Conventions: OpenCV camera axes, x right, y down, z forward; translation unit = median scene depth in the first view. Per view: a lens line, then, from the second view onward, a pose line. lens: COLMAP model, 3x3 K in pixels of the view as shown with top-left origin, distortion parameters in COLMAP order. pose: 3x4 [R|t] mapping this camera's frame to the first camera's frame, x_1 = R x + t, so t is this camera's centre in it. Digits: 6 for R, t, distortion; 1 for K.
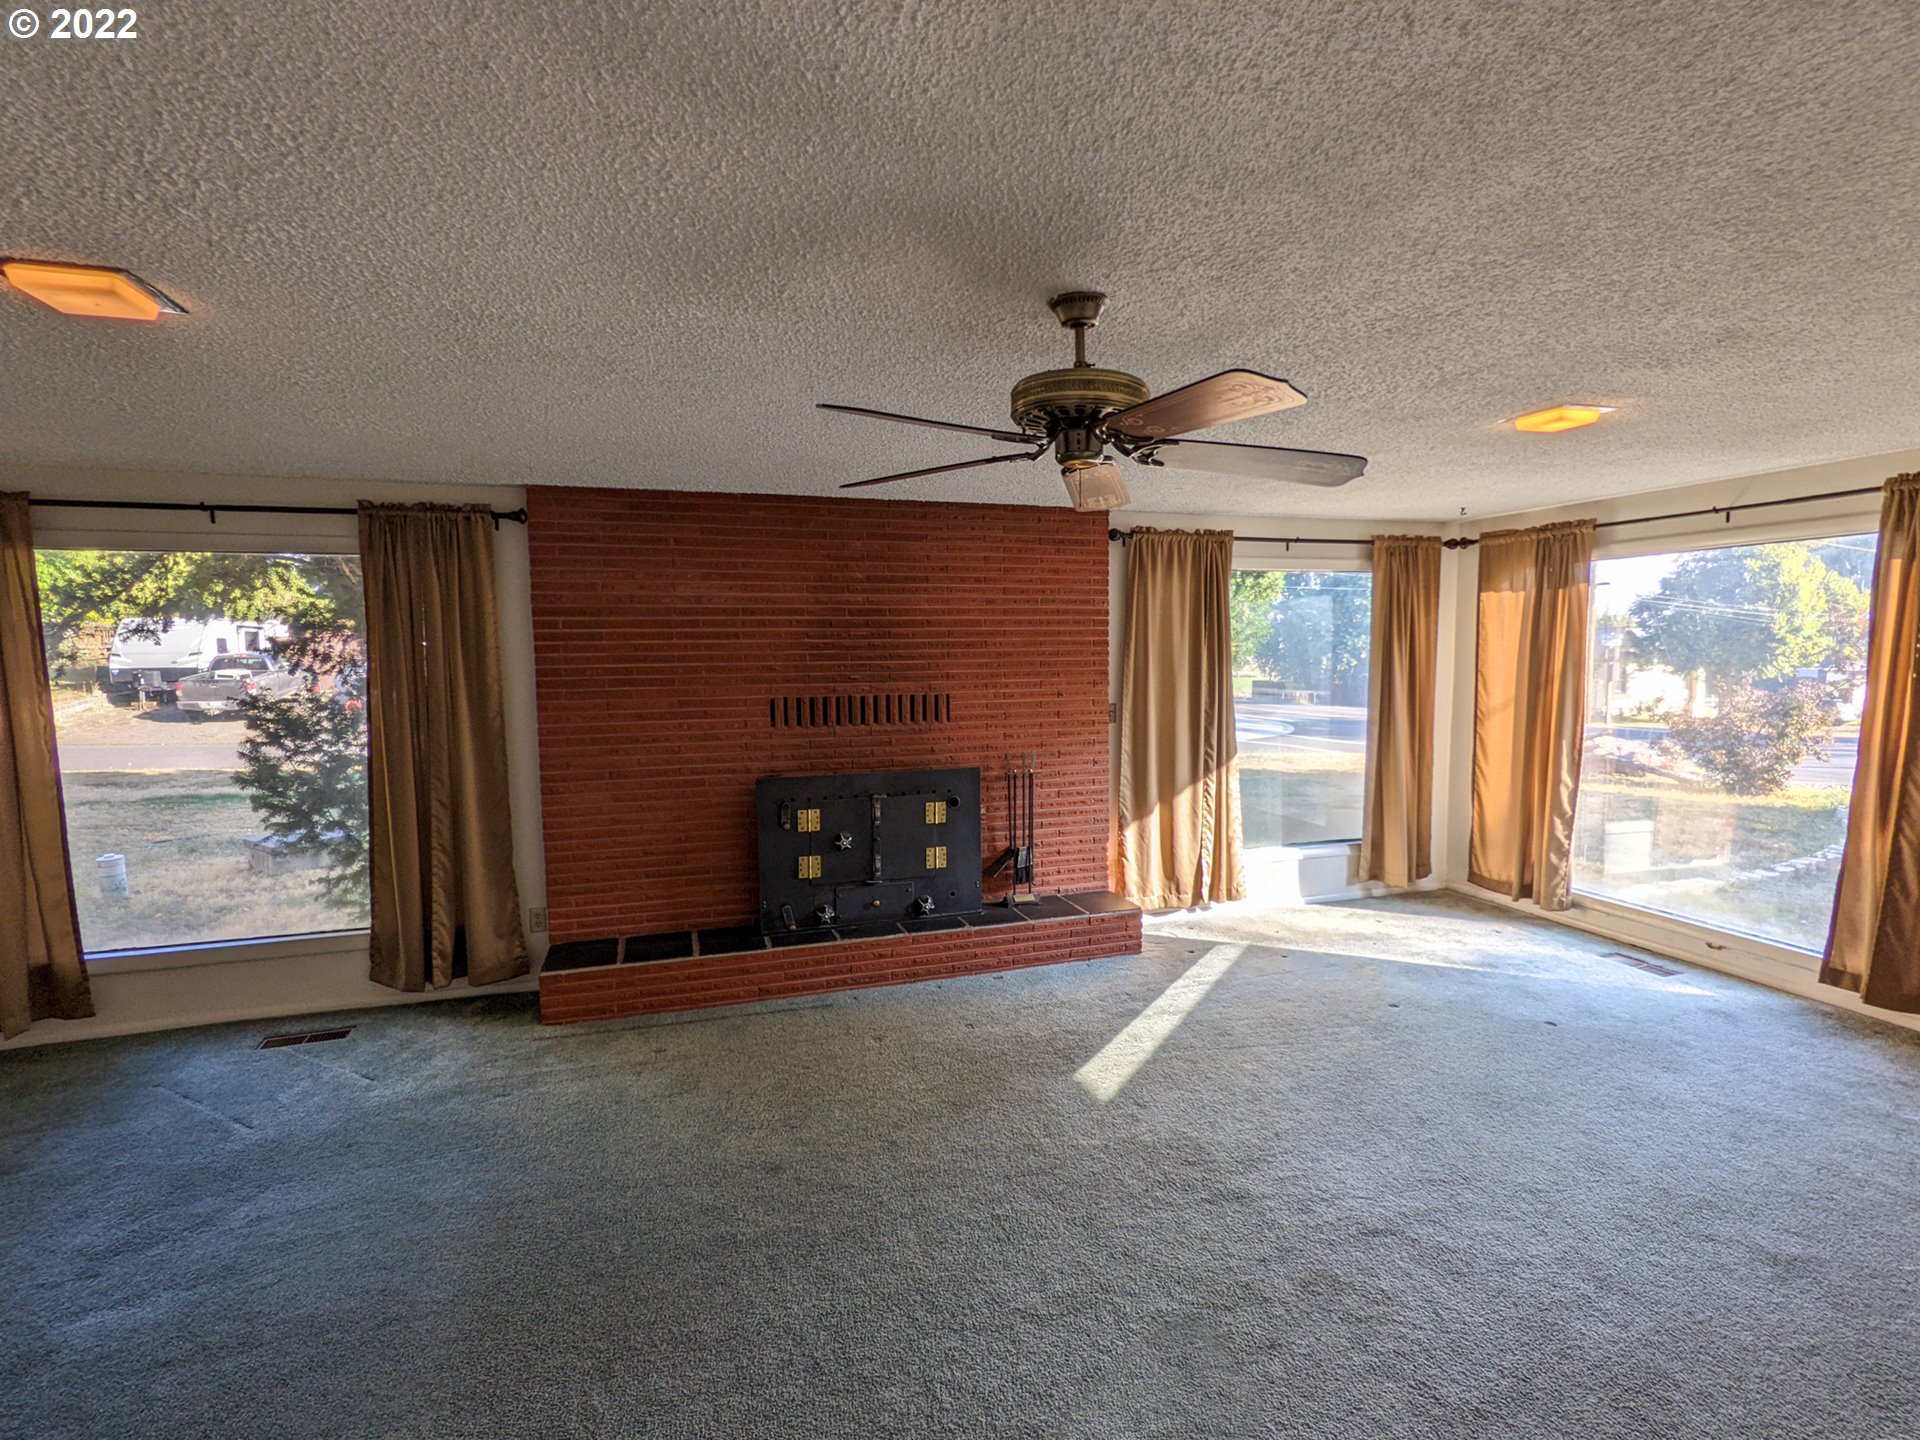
lens RADIAL K [[920.7, 0, 961.7], [0, 920.7, 727.6], [0, 0, 1]] dist [0.000753, 0.000431]
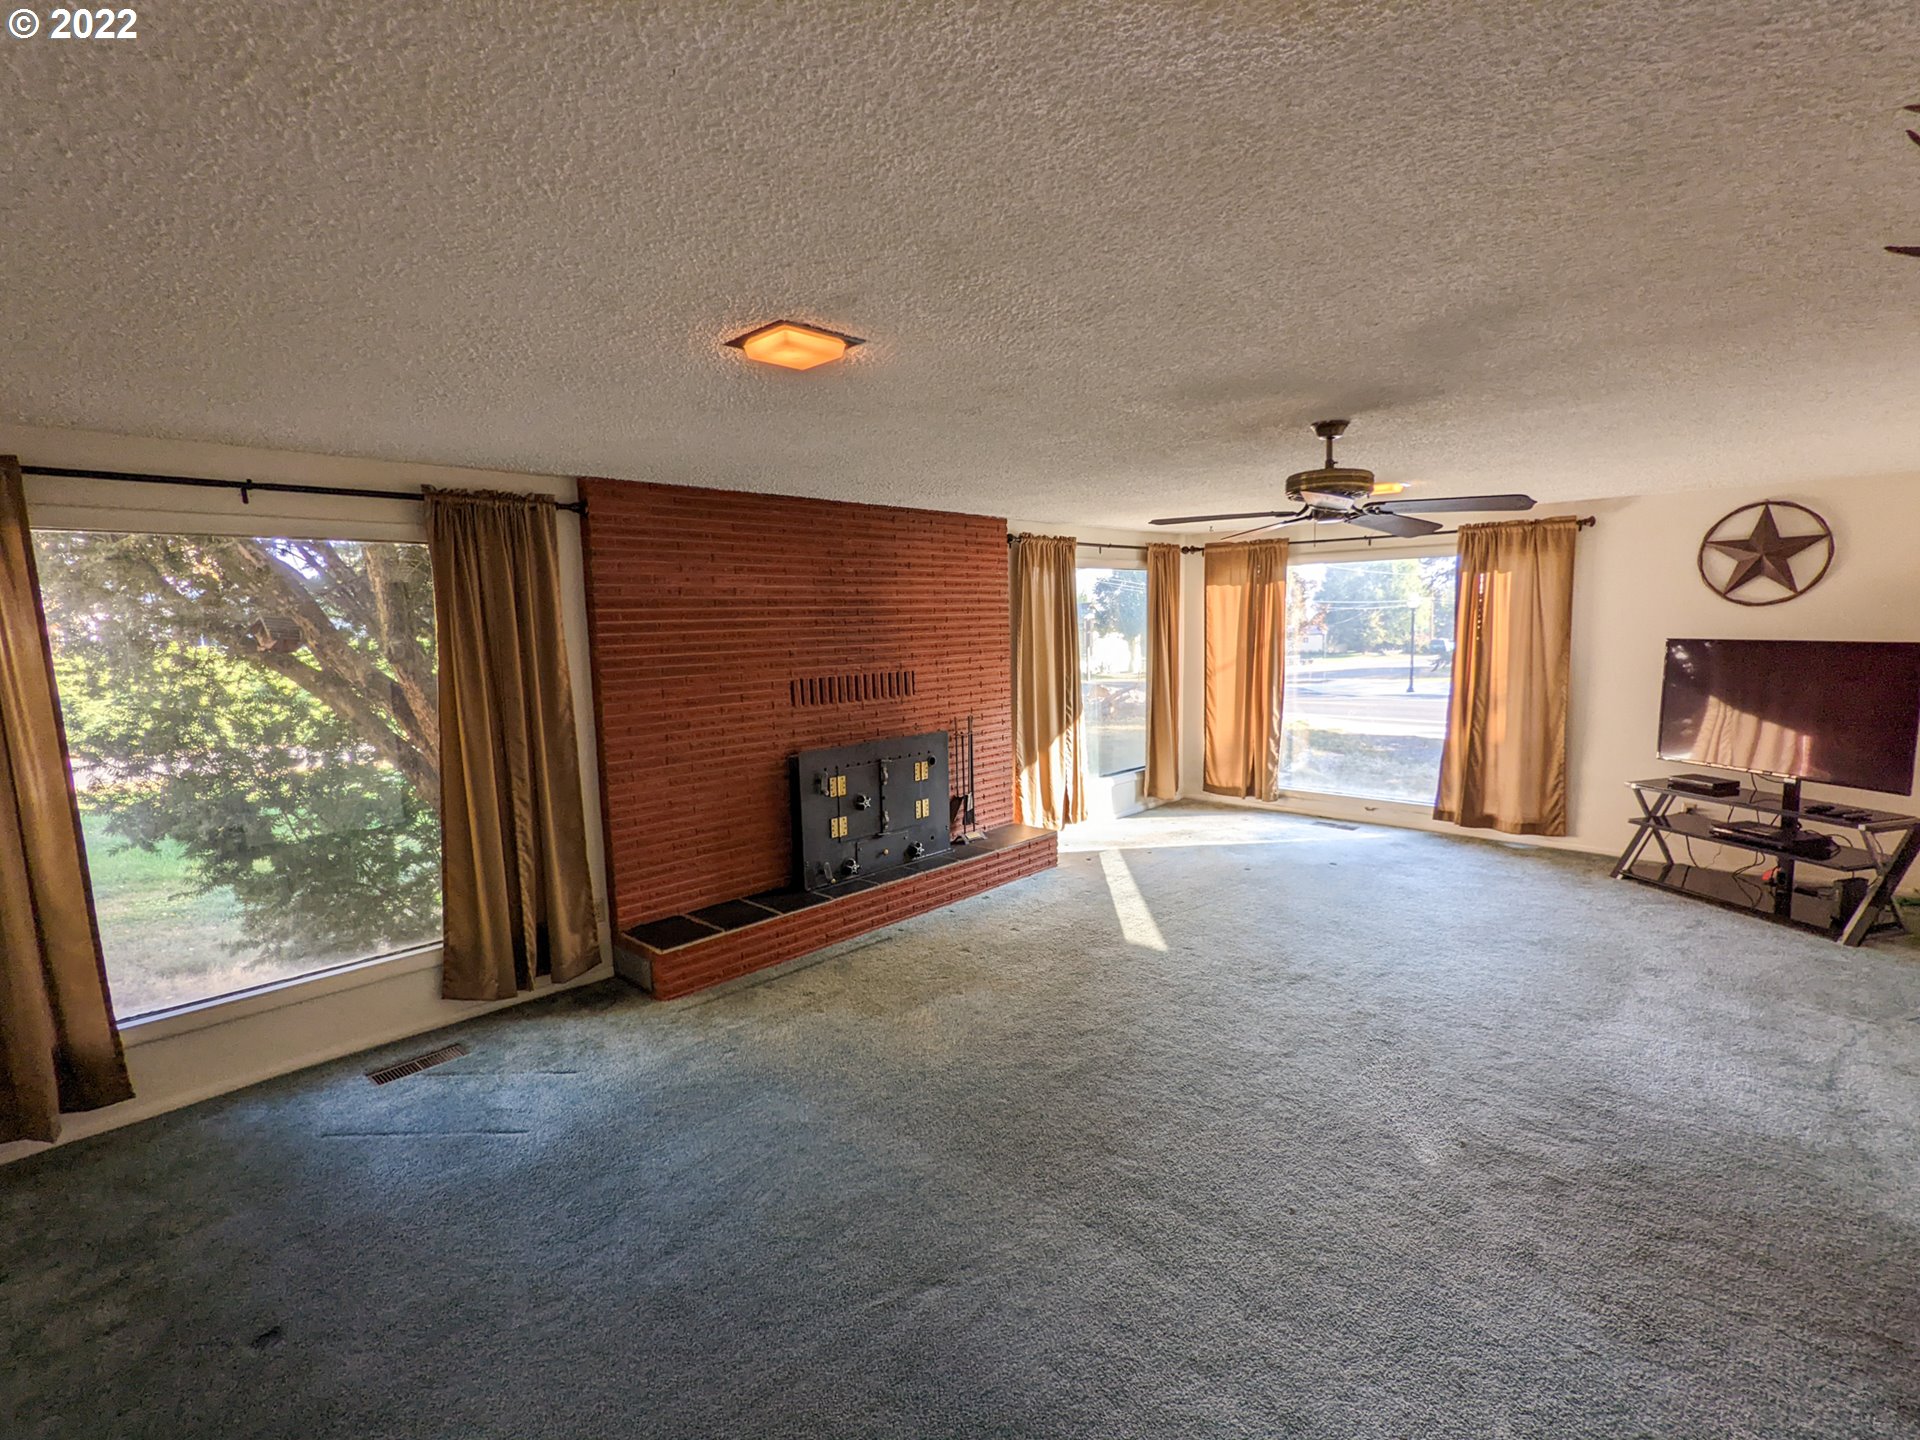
lens RADIAL K [[896.6, 0, 959.4], [0, 896.6, 726.9], [0, 0, 1]] dist [-0.000247, -0.000522]
pose [[0.881237, -0.067306, 0.467858, -0.536799], [0.054493, 0.997677, 0.040885, -0.009366], [-0.469523, -0.010534, 0.882857, -0.047794]]
